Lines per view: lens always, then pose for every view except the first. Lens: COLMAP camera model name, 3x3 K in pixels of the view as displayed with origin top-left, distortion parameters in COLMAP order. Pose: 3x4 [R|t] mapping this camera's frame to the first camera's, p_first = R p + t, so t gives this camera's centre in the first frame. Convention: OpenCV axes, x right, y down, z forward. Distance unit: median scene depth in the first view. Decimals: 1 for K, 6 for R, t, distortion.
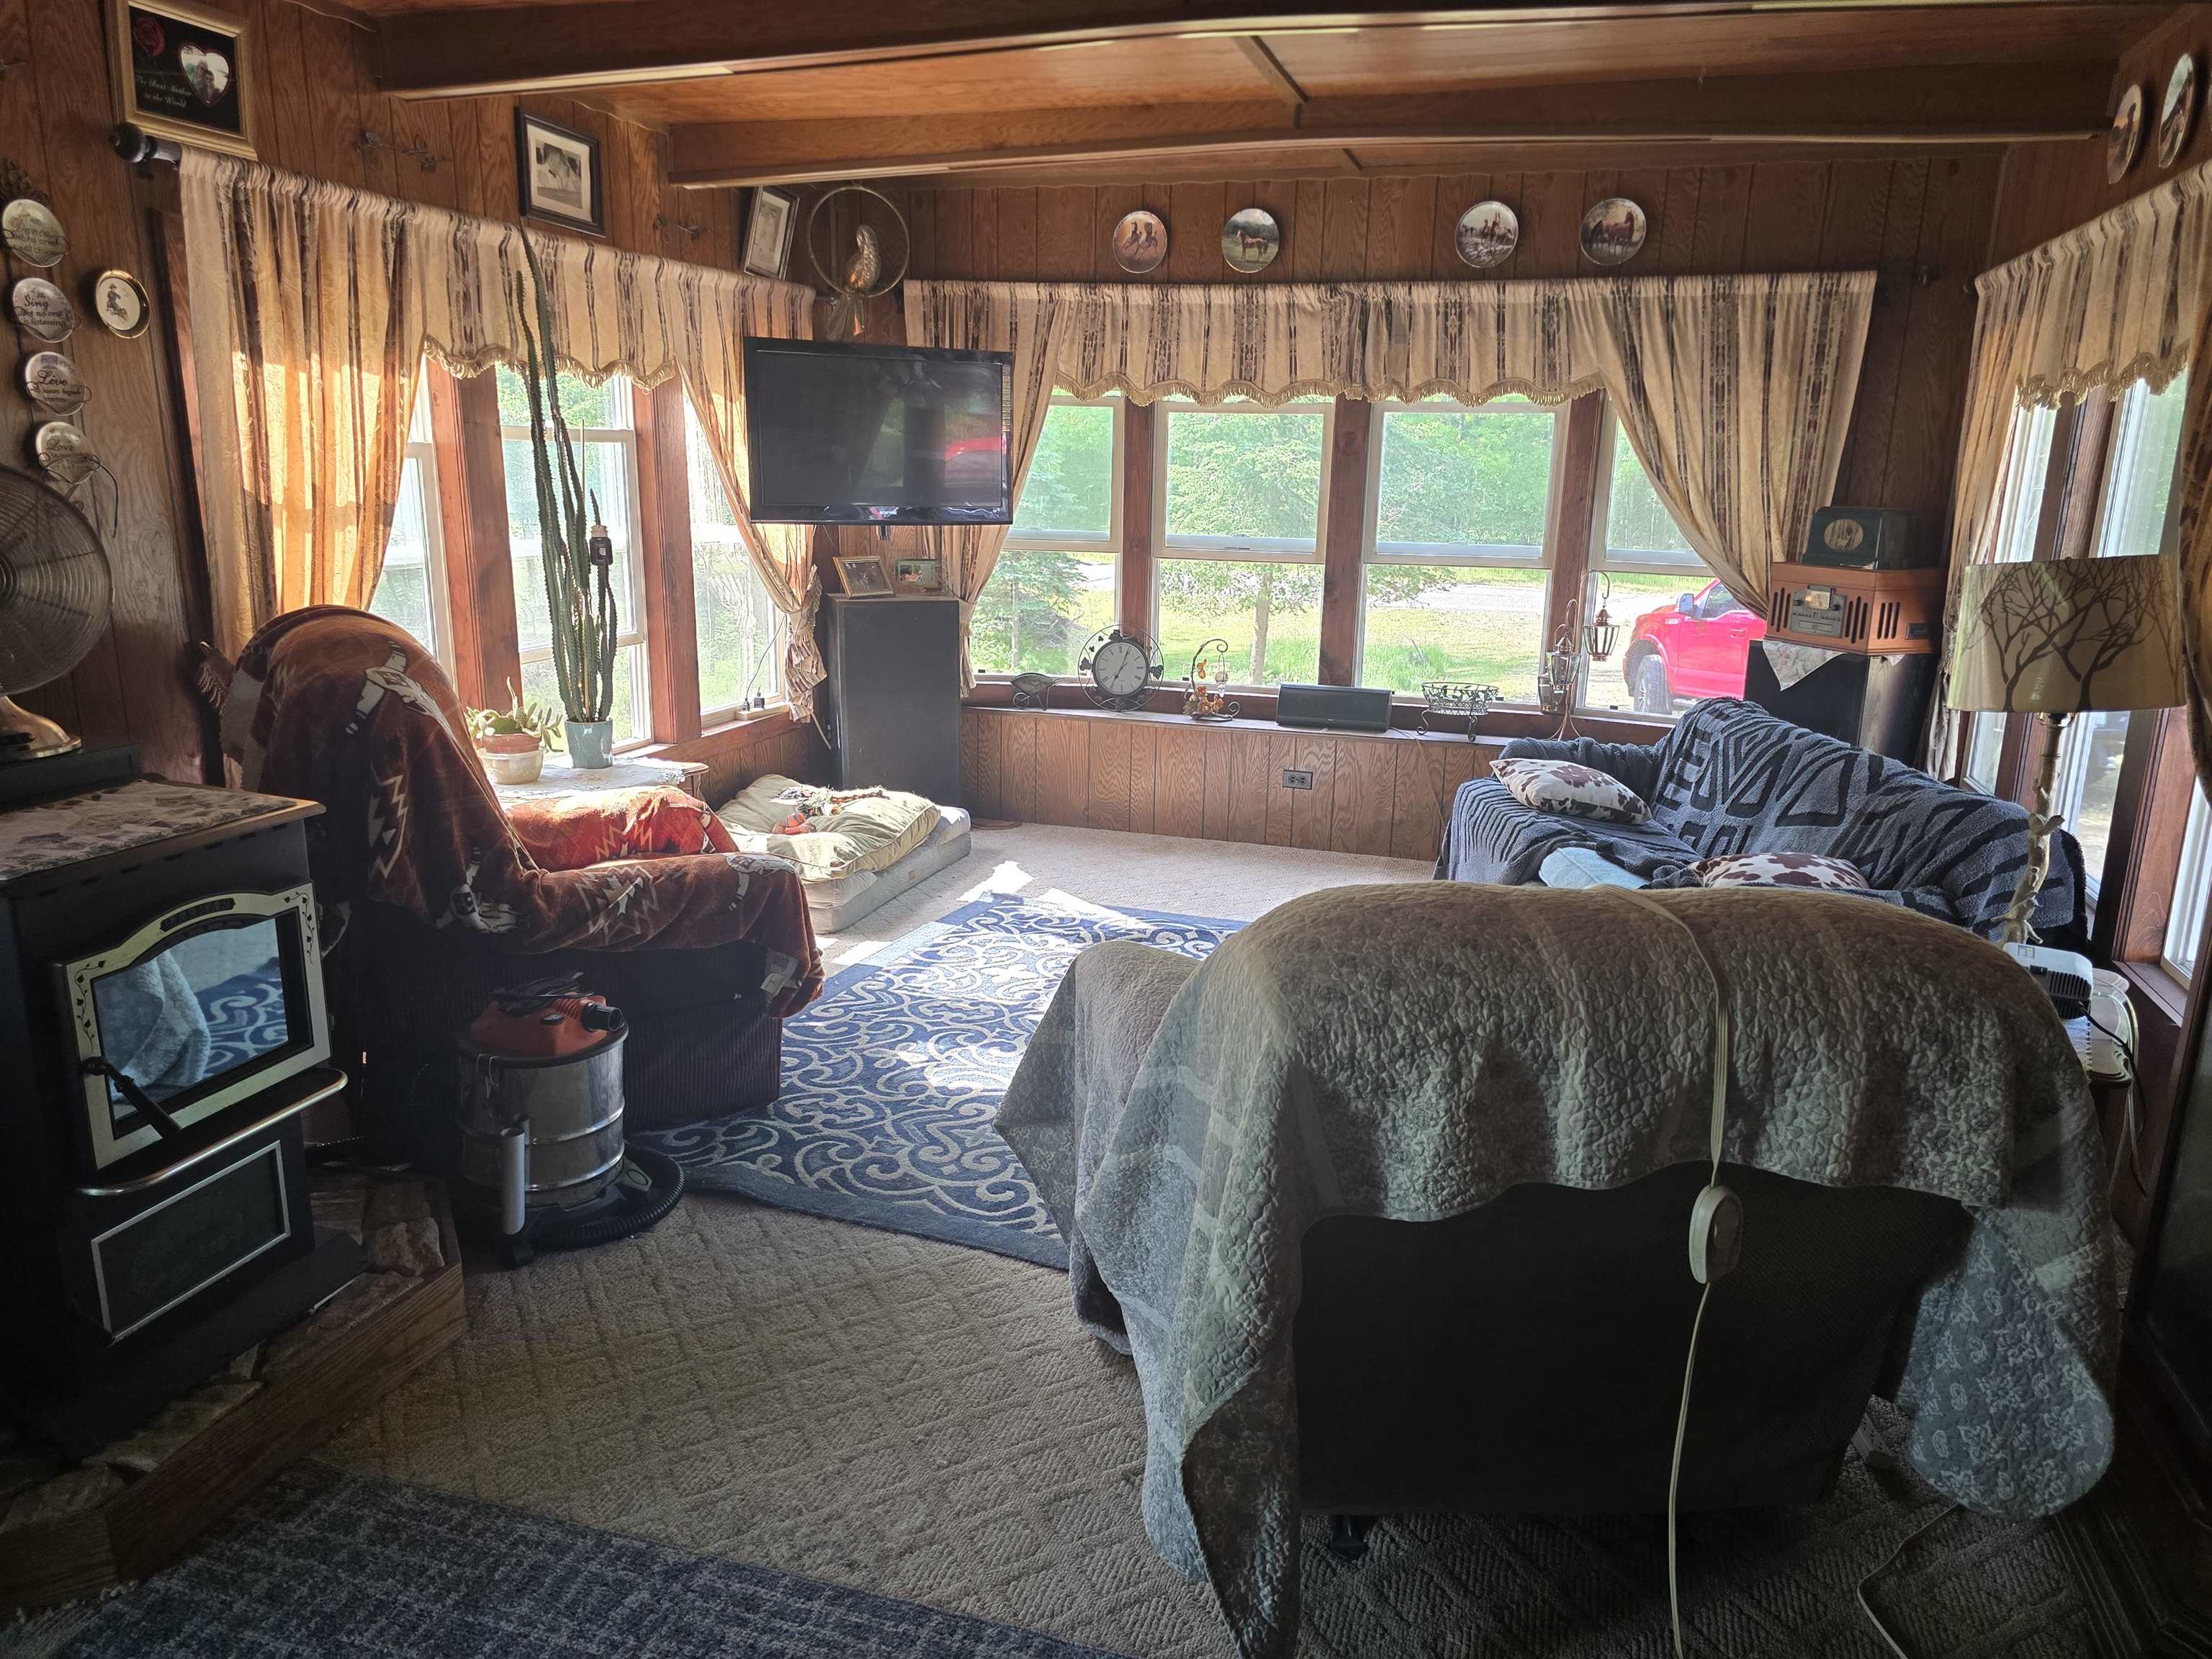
lens RADIAL K [[1513.3, 0, 1107.2], [0, 1513.3, 820.1], [0, 0, 1]] dist [0.035288, -0.035360]
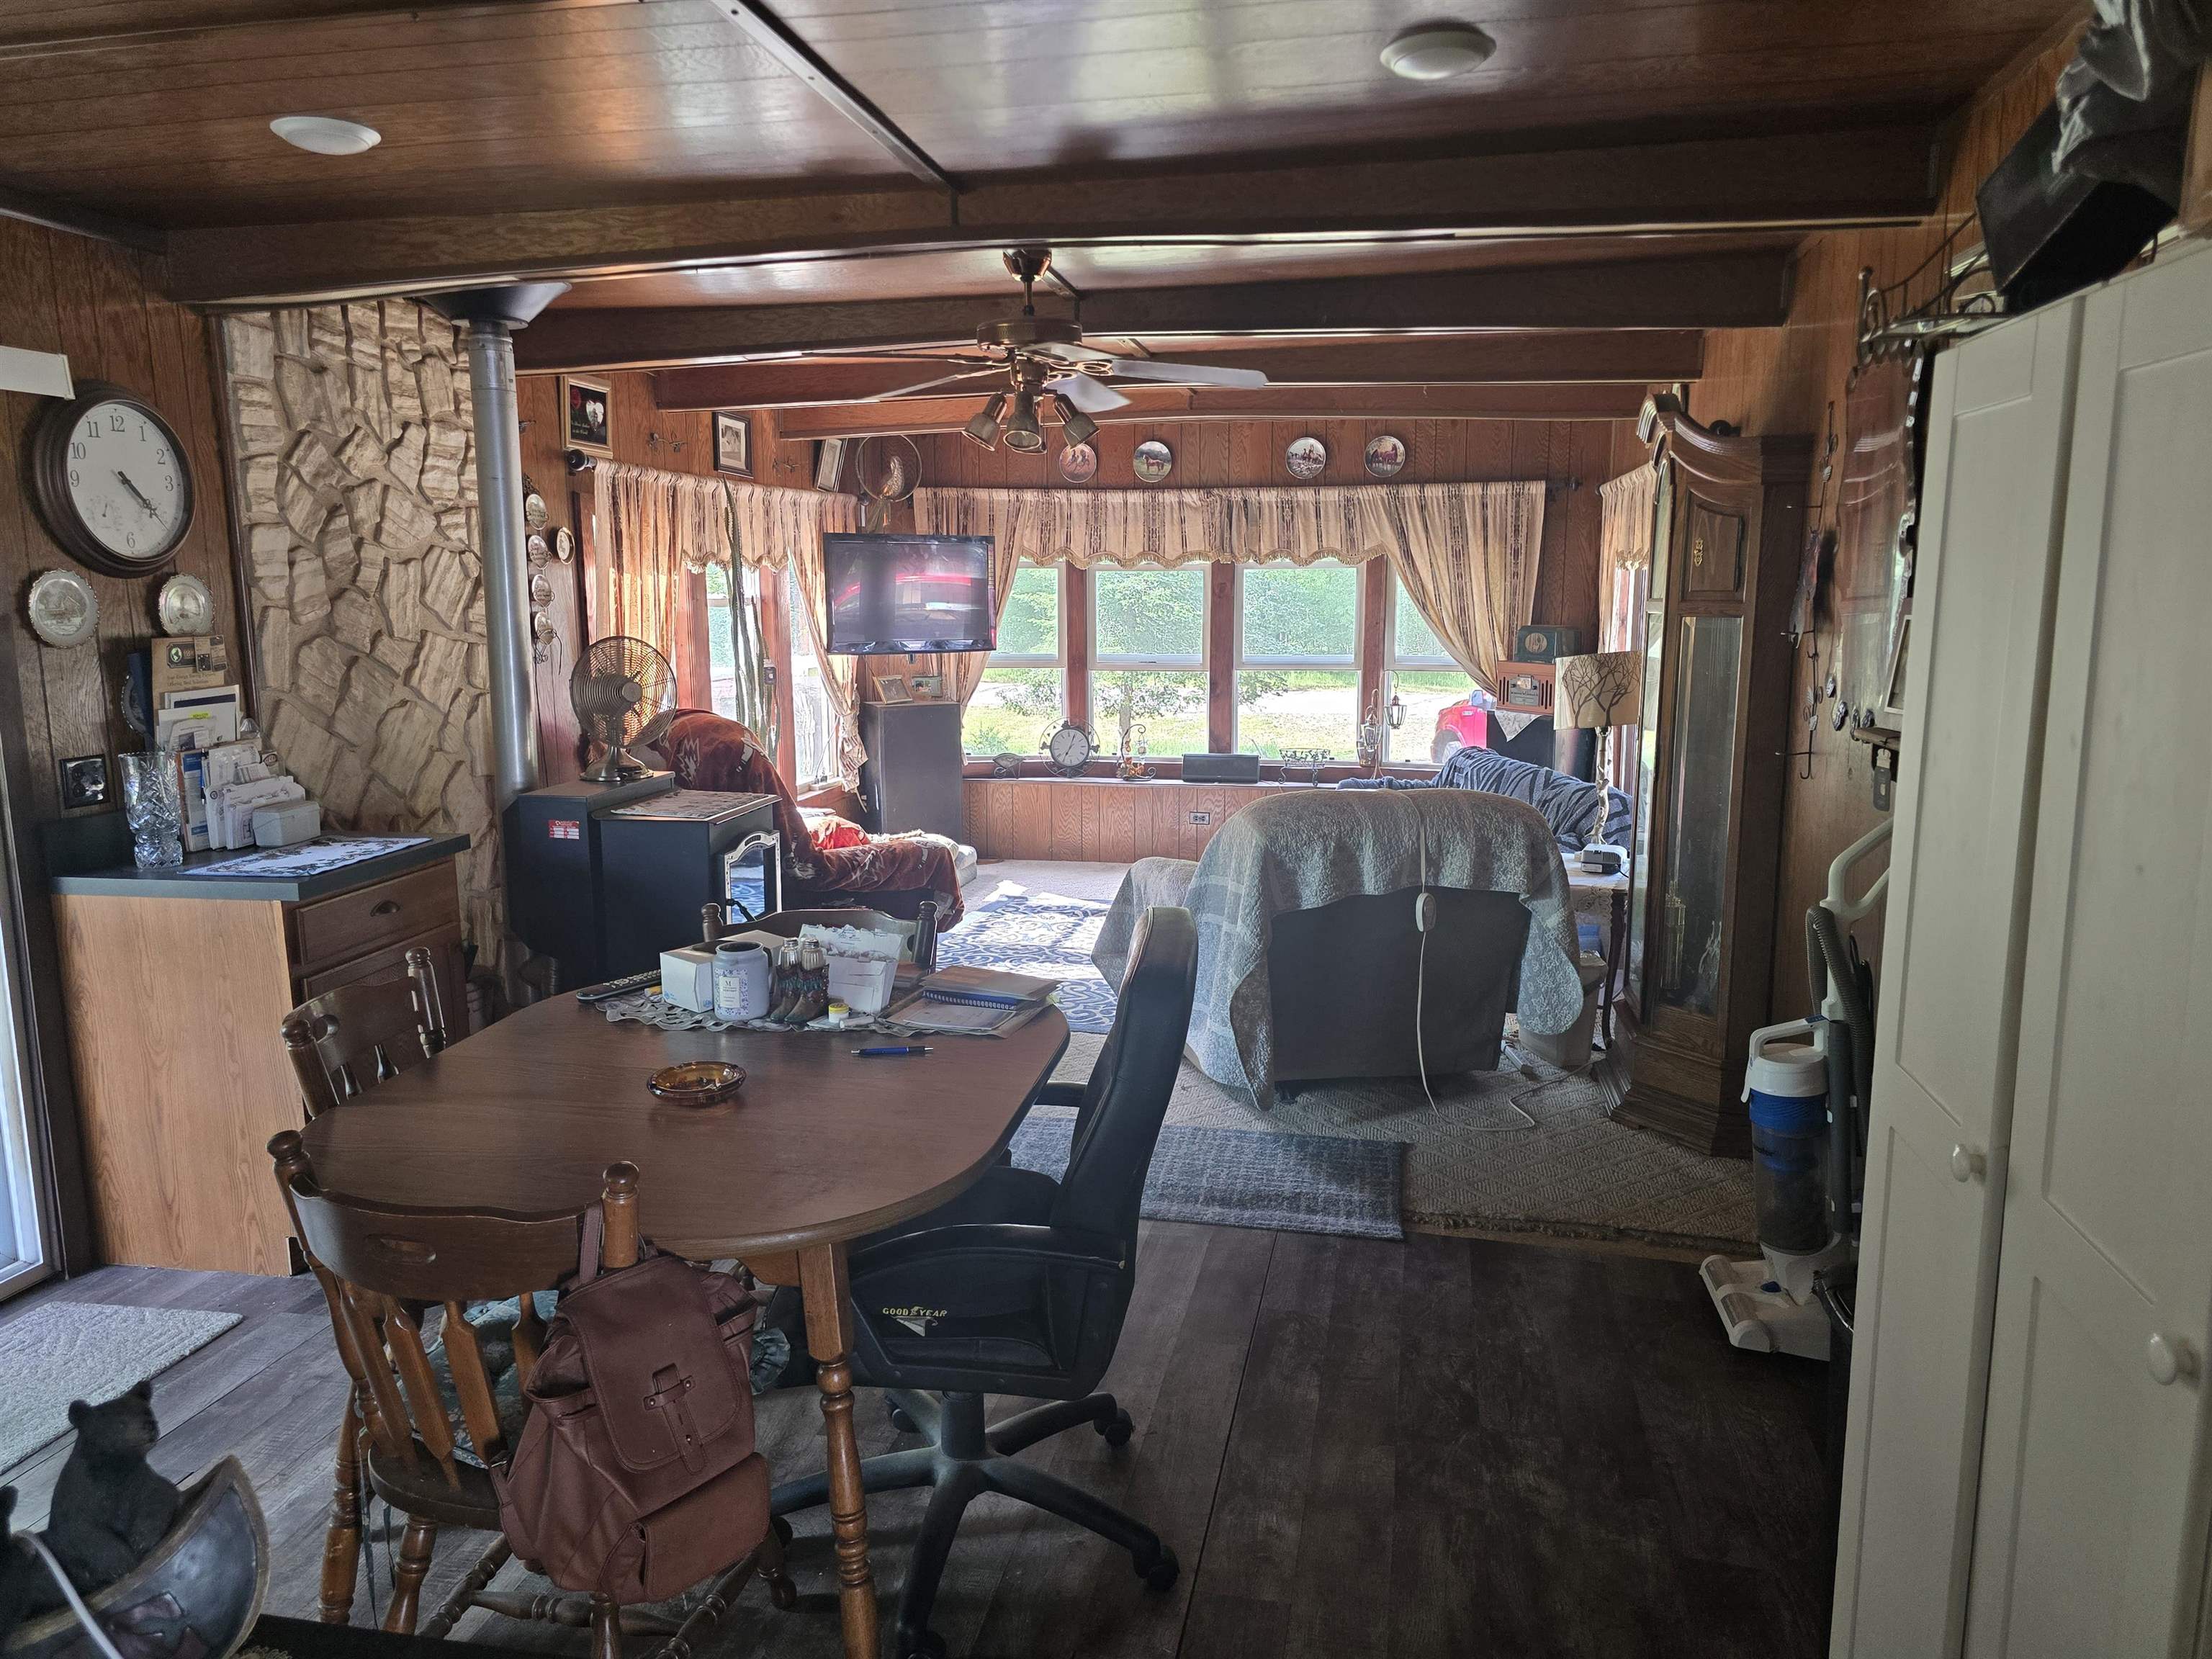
lens RADIAL K [[1465.8, 0, 1078.4], [0, 1465.8, 791.1], [0, 0, 1]] dist [0.041198, -0.052052]
pose [[0.995947, -0.036923, 0.082015, -0.117448], [0.044354, 0.994889, -0.090706, 0.079267], [-0.078247, 0.093976, 0.992495, -0.439821]]
